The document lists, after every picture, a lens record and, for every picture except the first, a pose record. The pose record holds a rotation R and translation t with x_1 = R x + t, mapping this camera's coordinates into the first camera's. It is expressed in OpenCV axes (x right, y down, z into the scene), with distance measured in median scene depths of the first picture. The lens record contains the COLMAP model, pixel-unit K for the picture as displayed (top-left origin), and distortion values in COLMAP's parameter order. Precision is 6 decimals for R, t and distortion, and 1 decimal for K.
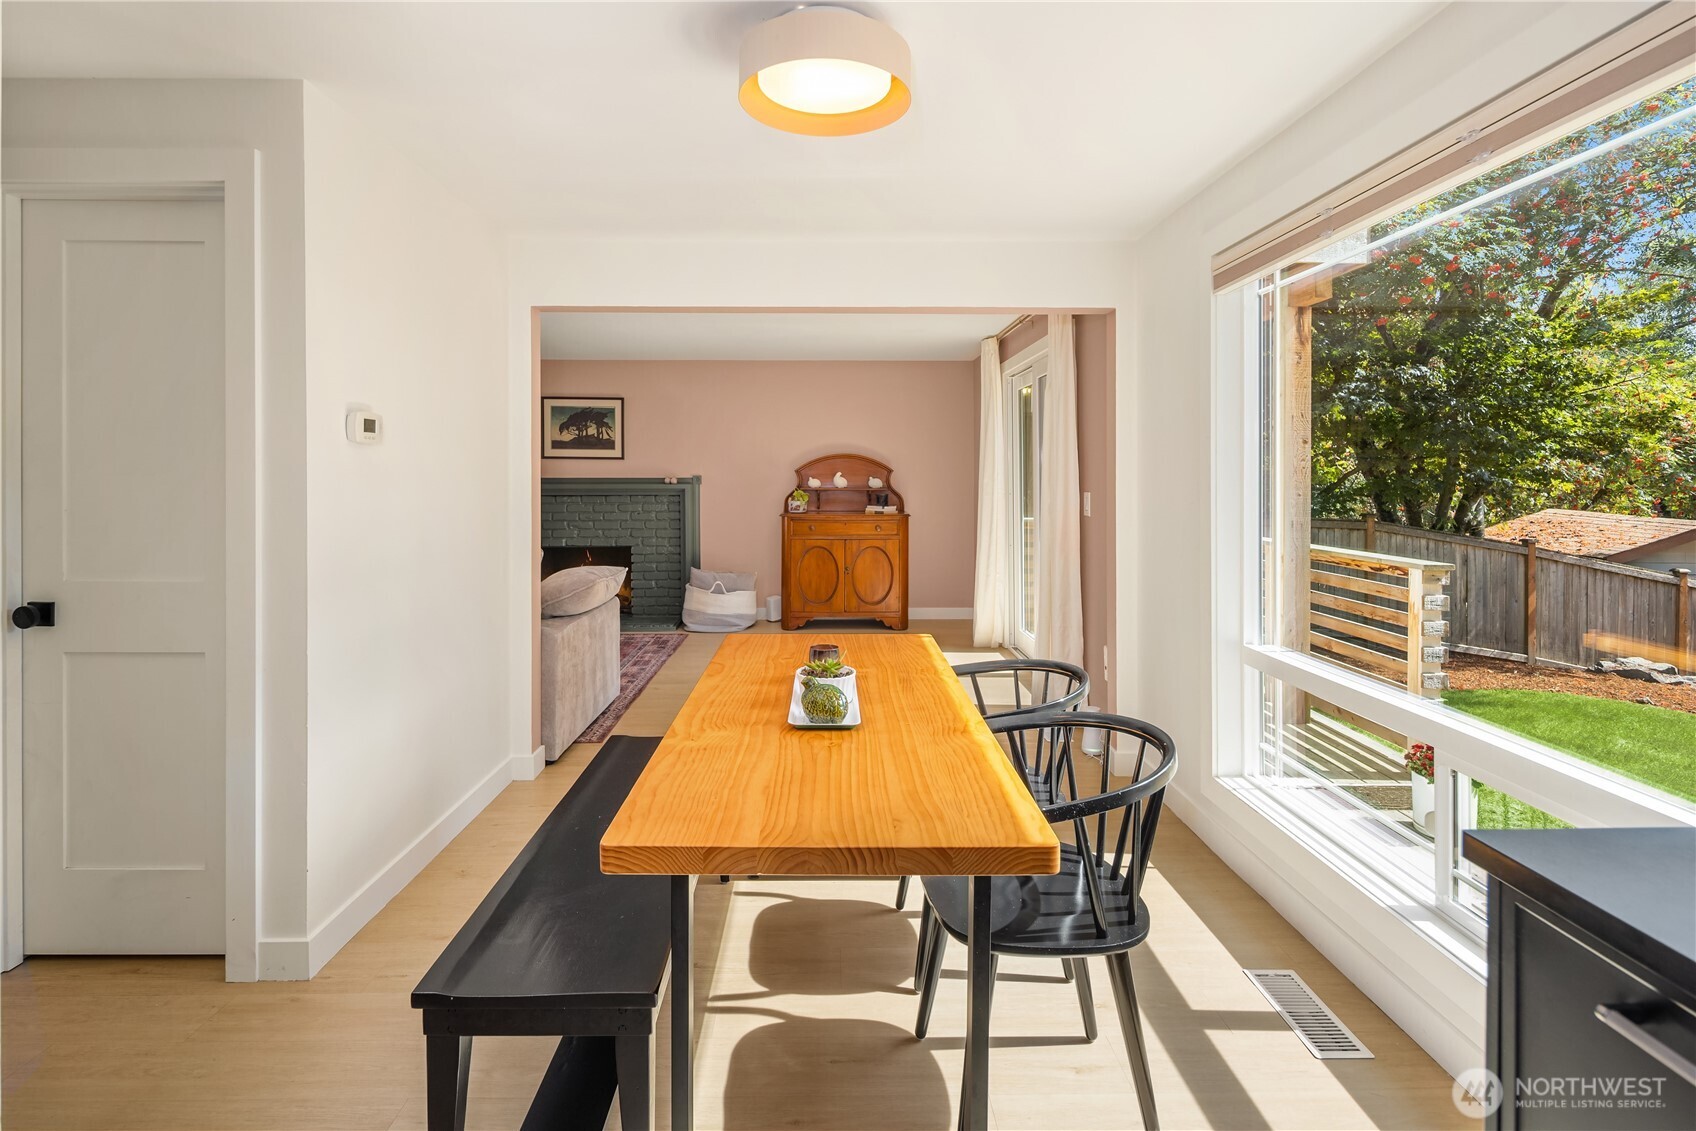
lens RADIAL K [[858.7, 0, 822.8], [0, 858.7, 474.5], [0, 0, 1]] dist [0.000085, 0.000110]
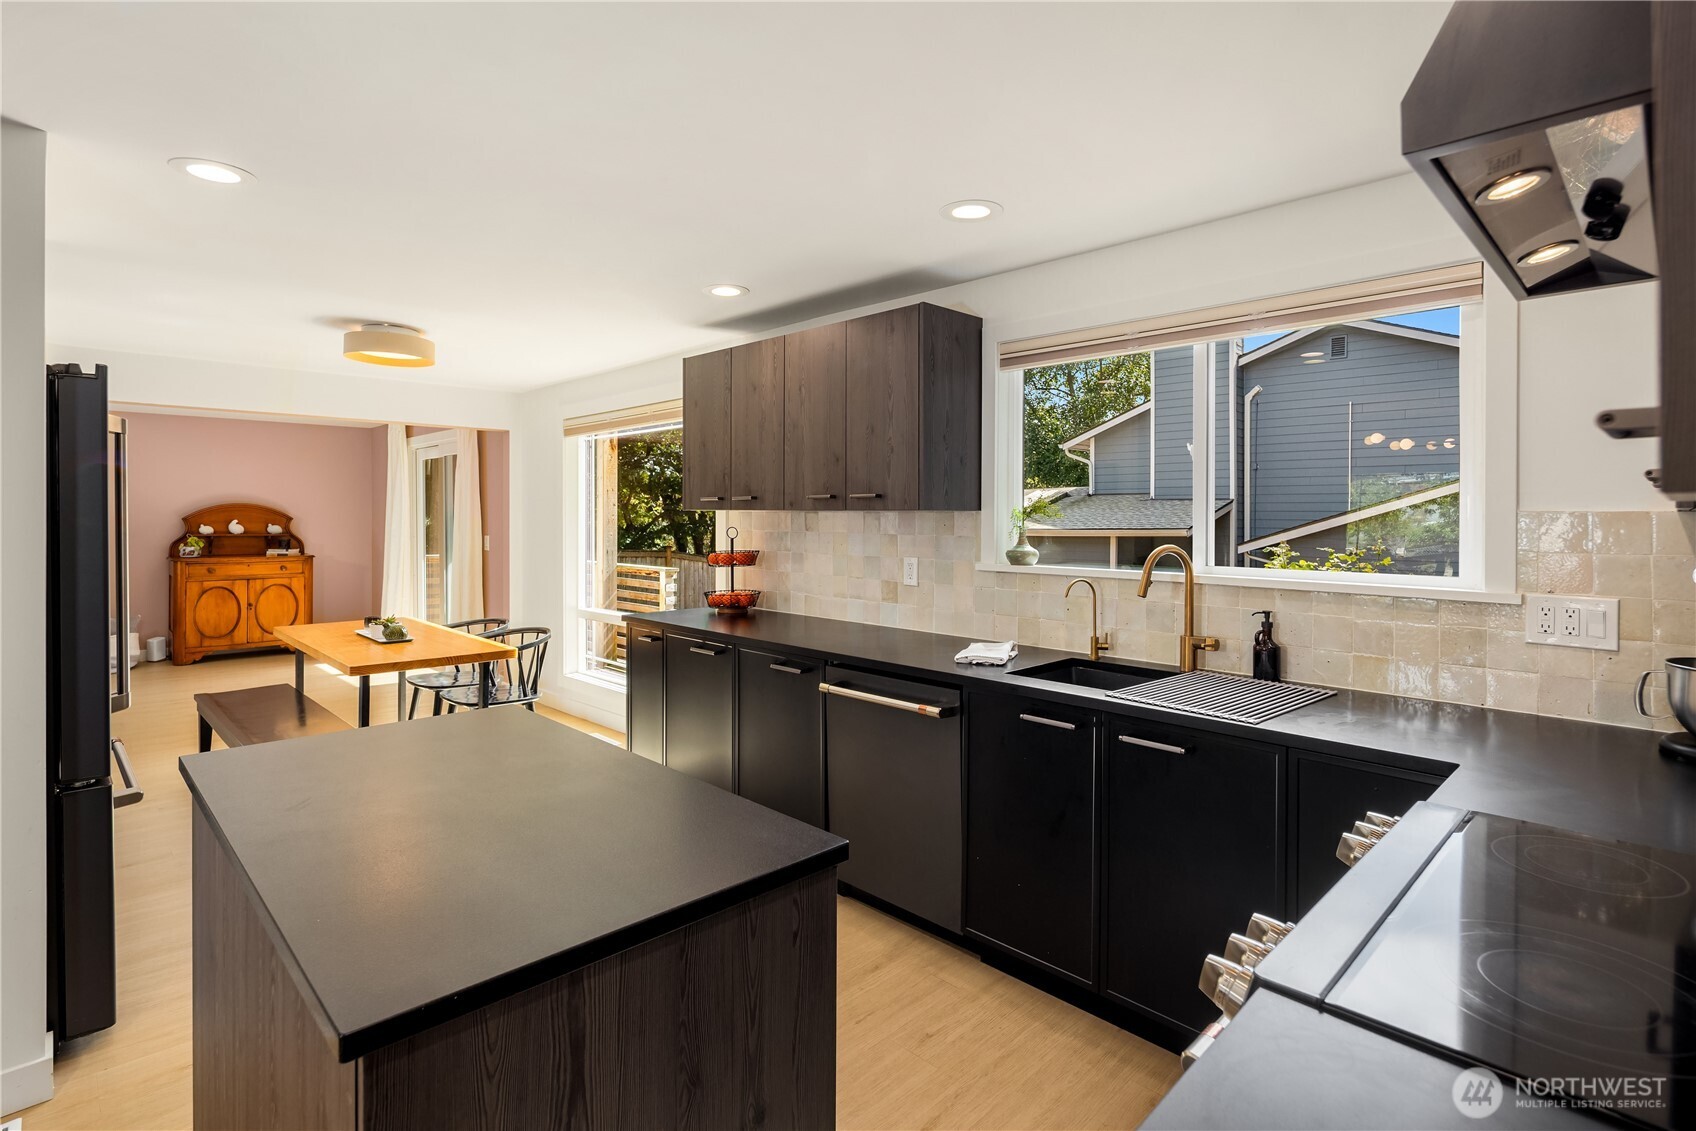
lens RADIAL K [[842.2, 0, 886.3], [0, 842.2, 519.6], [0, 0, 1]] dist [0.001946, 0.000284]
pose [[0.700557, -0.001889, 0.713594, -0.169920], [-0.002913, 0.999981, 0.005507, -0.011543], [-0.713590, -0.005936, 0.700538, -0.369063]]
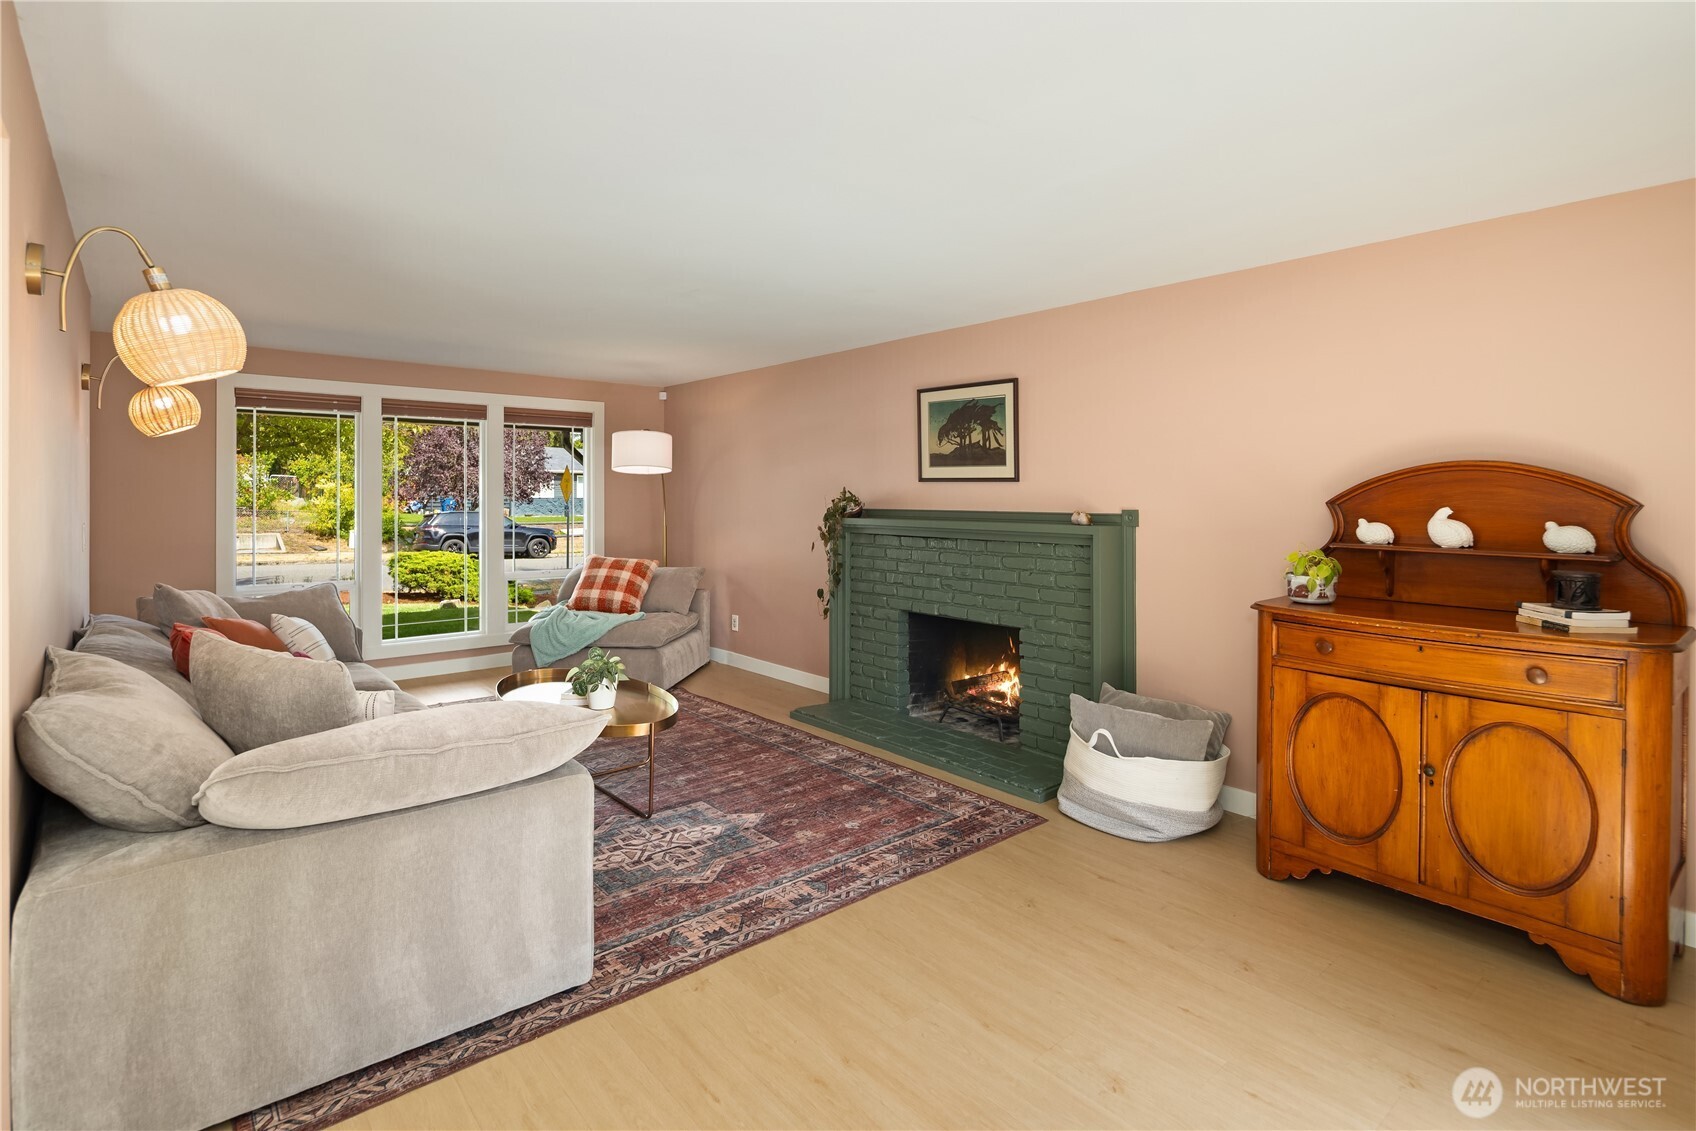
lens RADIAL K [[812.0, 0, 849.0], [0, 812.0, 500.0], [0, 0, 1]] dist [0.000265, -0.000957]
pose [[0.644756, 0.006976, -0.764356, 0.127641], [-0.006321, 0.999973, 0.003795, -0.006084], [0.764362, 0.002385, 0.644783, 0.553077]]
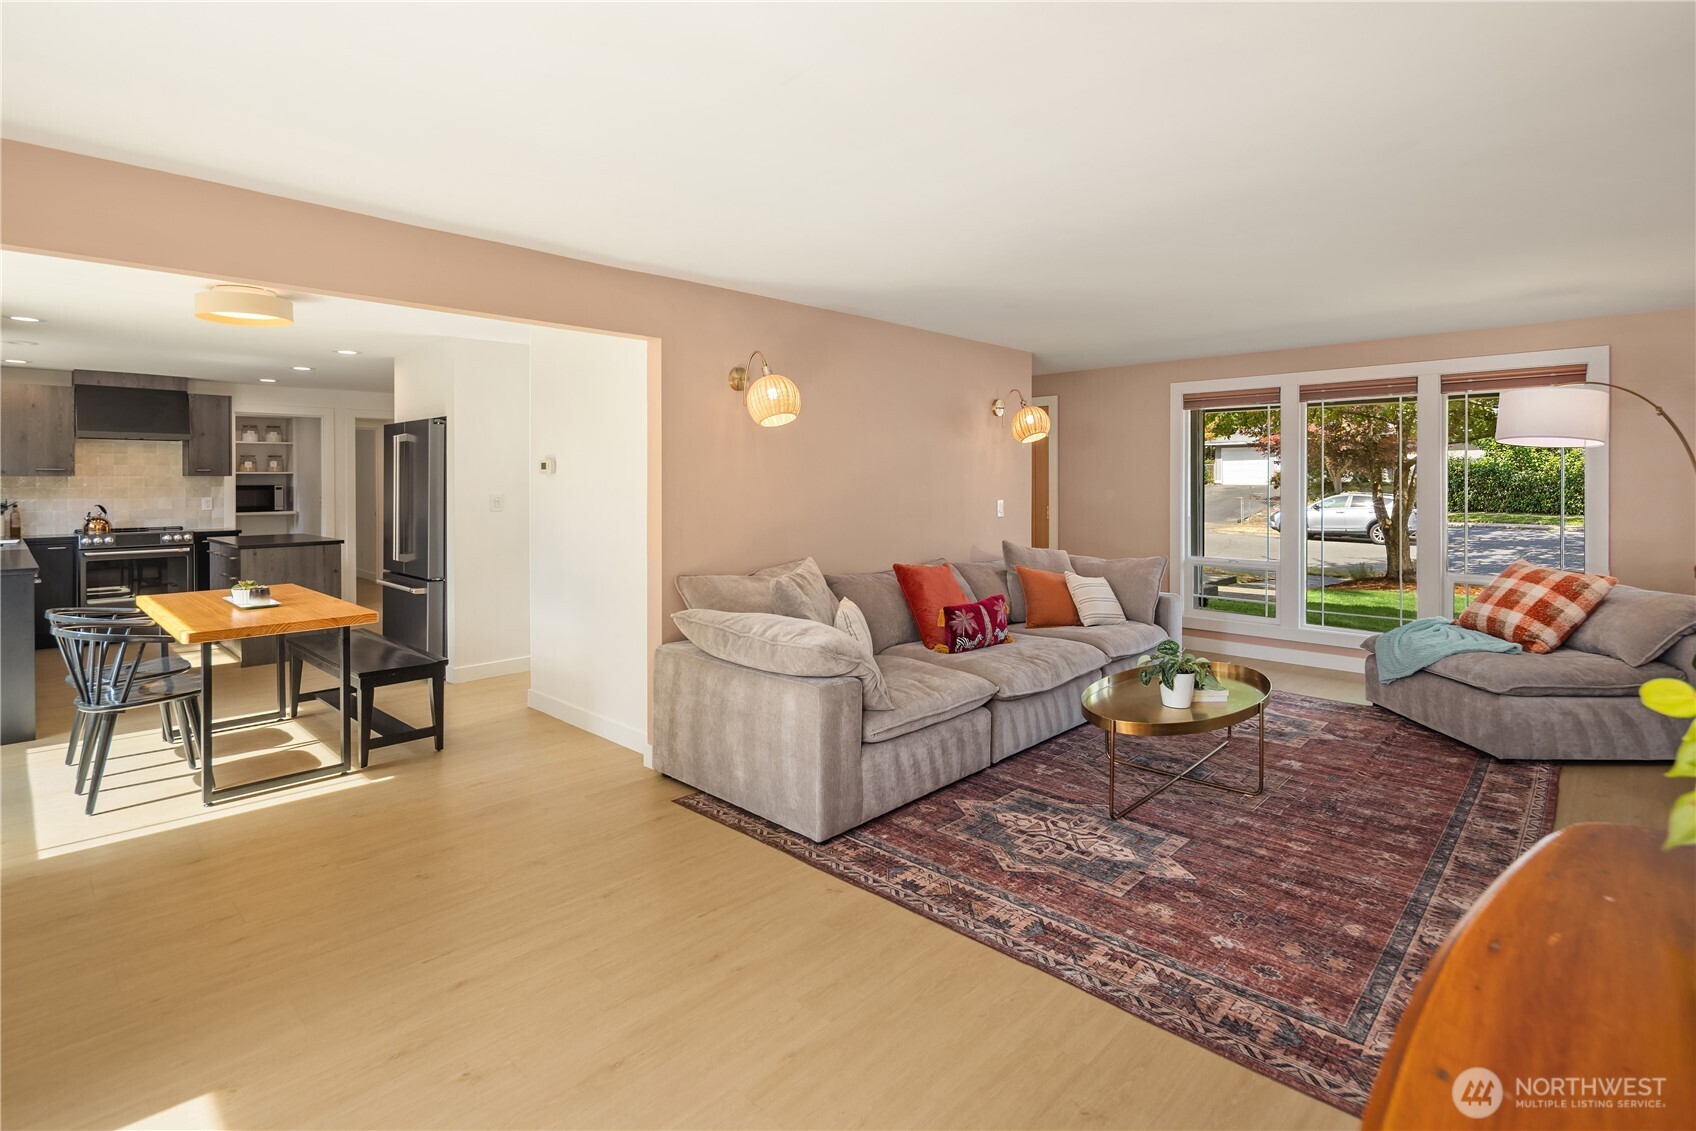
lens RADIAL K [[812.8, 0, 852.5], [0, 812.8, 484.1], [0, 0, 1]] dist [-0.000065, -0.000251]
pose [[-0.687304, 0.005393, -0.726350, 0.119169], [0.001158, 0.999979, 0.006328, -0.007357], [0.726369, 0.003508, -0.687296, 0.951597]]
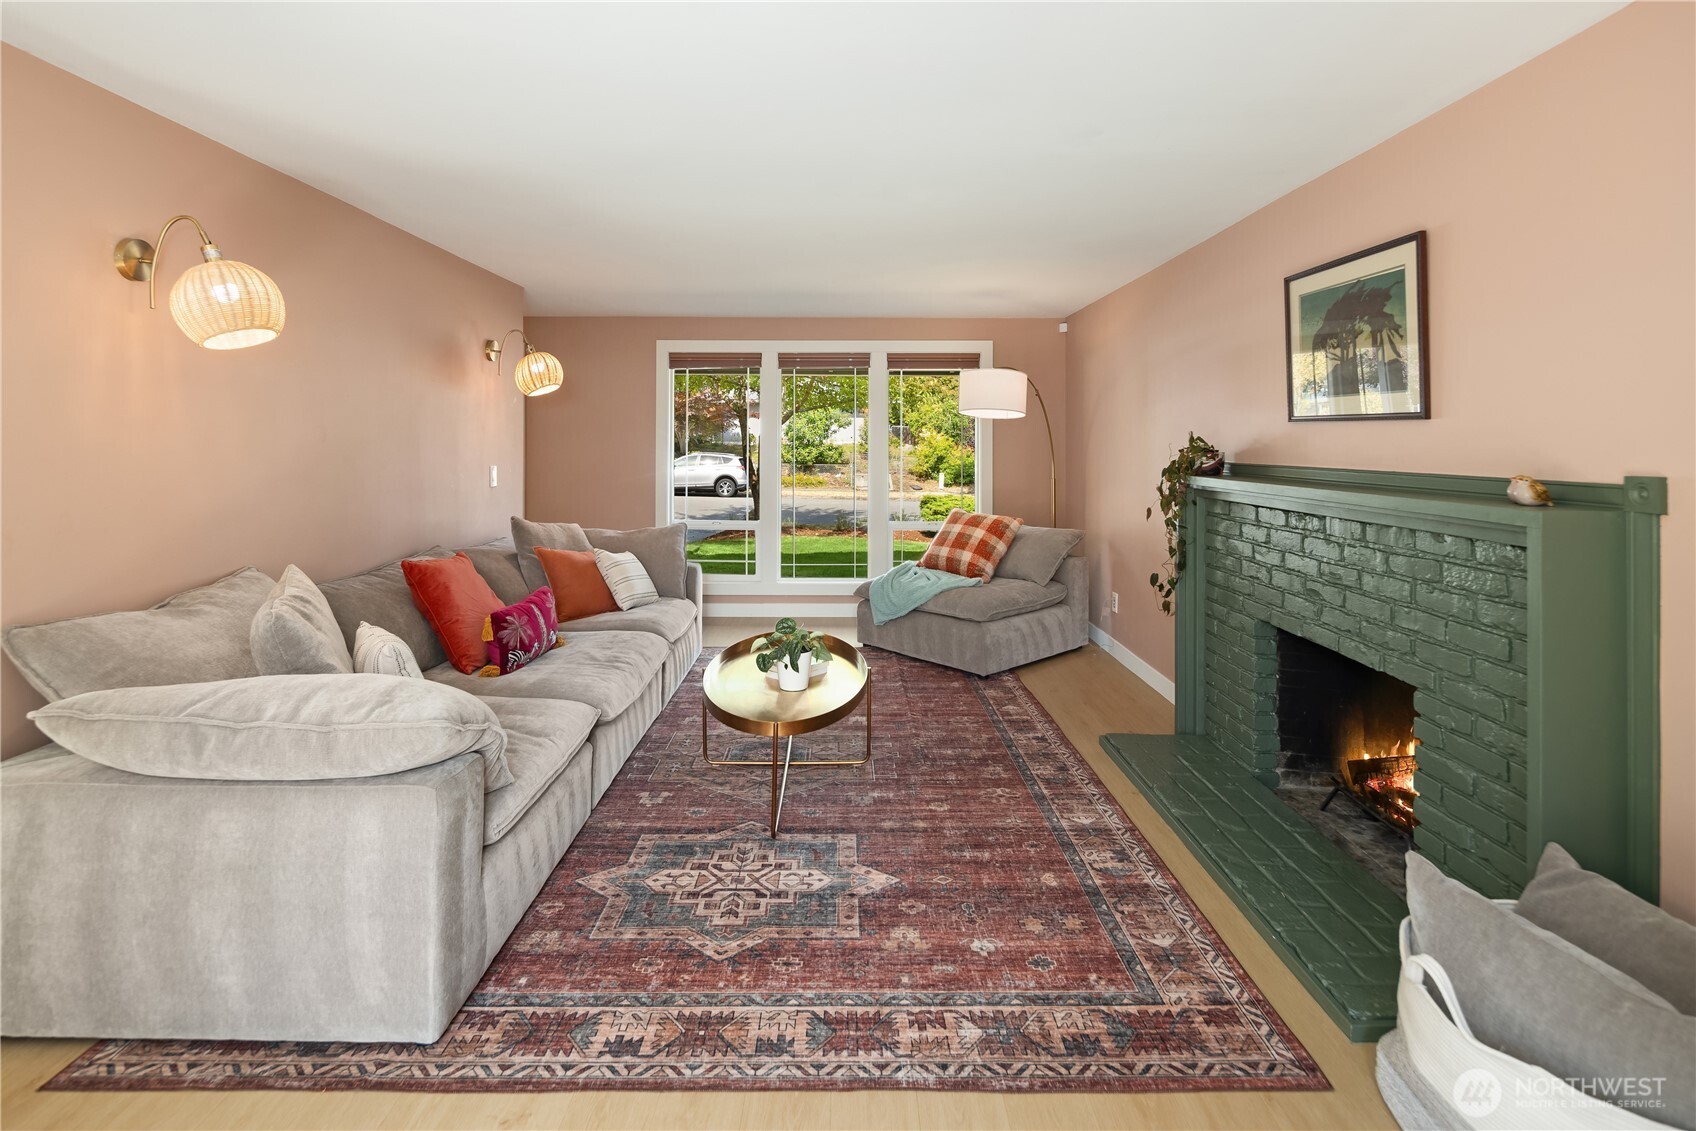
lens RADIAL K [[813.7, 0, 846.3], [0, 813.7, 442.3], [0, 0, 1]] dist [0.004376, -0.004521]
pose [[-0.000339, 0.002499, -0.999997, 0.083254], [-0.004952, 0.999985, 0.002501, -0.008339], [0.999988, 0.004952, -0.000326, 0.790027]]
